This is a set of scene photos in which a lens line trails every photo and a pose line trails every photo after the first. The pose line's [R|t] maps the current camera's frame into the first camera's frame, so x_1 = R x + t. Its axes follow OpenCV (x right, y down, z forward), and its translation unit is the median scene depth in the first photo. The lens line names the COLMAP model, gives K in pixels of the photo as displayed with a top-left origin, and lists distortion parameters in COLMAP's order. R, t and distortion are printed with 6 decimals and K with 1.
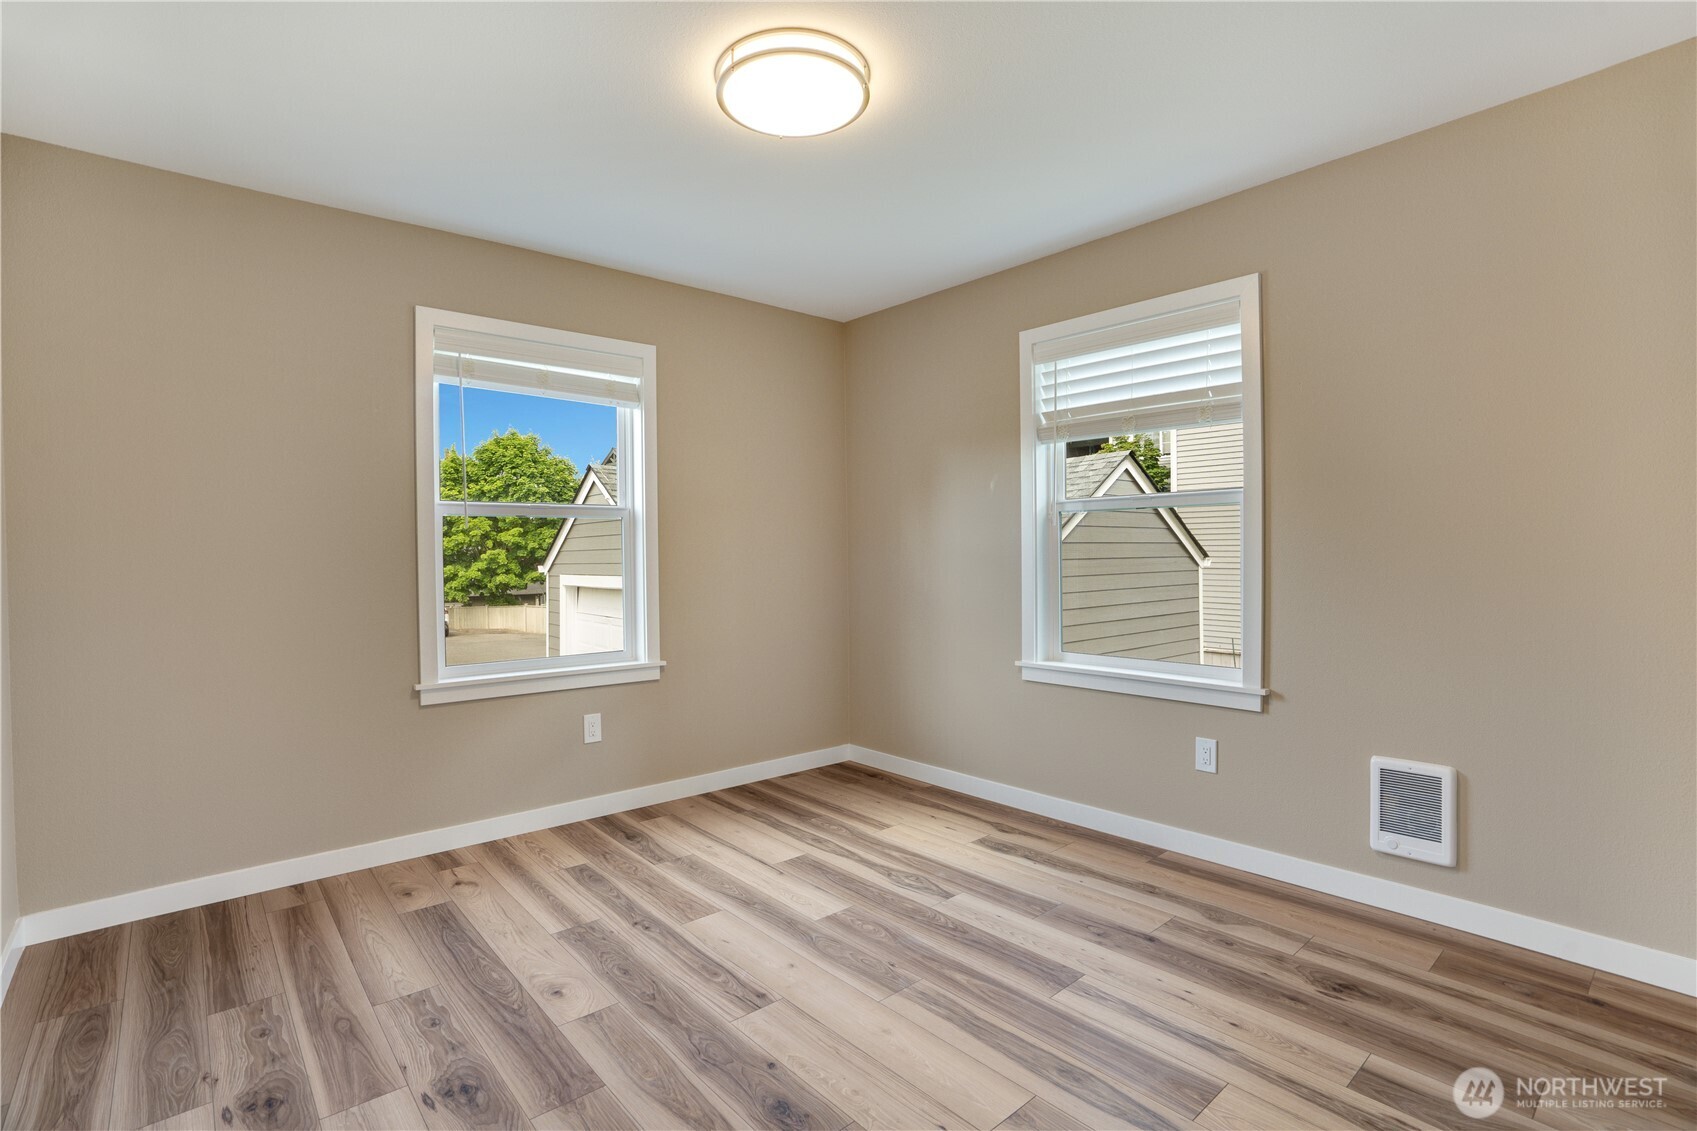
lens RADIAL K [[786.5, 0, 832.8], [0, 786.5, 565.7], [0, 0, 1]] dist [-0.051174, 0.017119]
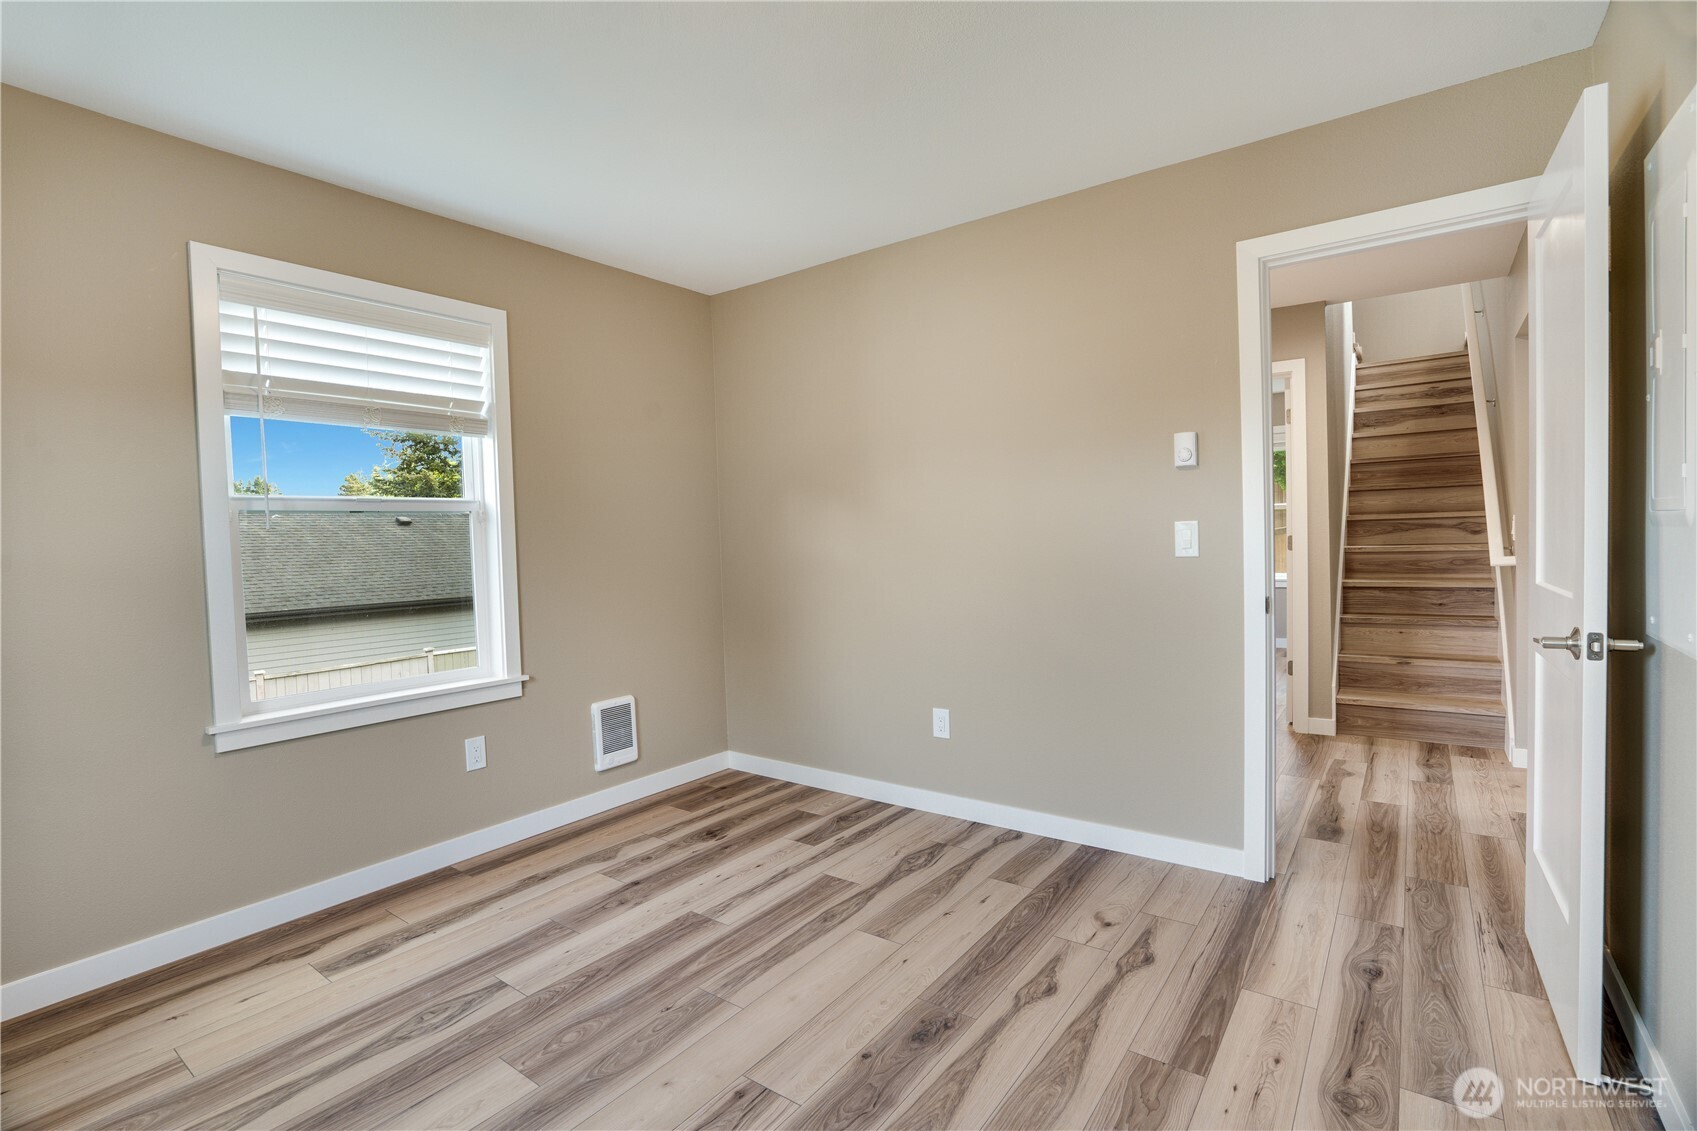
lens RADIAL K [[786.5, 0, 832.8], [0, 786.5, 565.7], [0, 0, 1]] dist [-0.051174, 0.017119]
pose [[-0.208347, -0.016729, 0.977912, -0.763199], [0.049246, 0.998406, 0.027571, -0.014501], [-0.976814, 0.053903, -0.207191, 0.889091]]
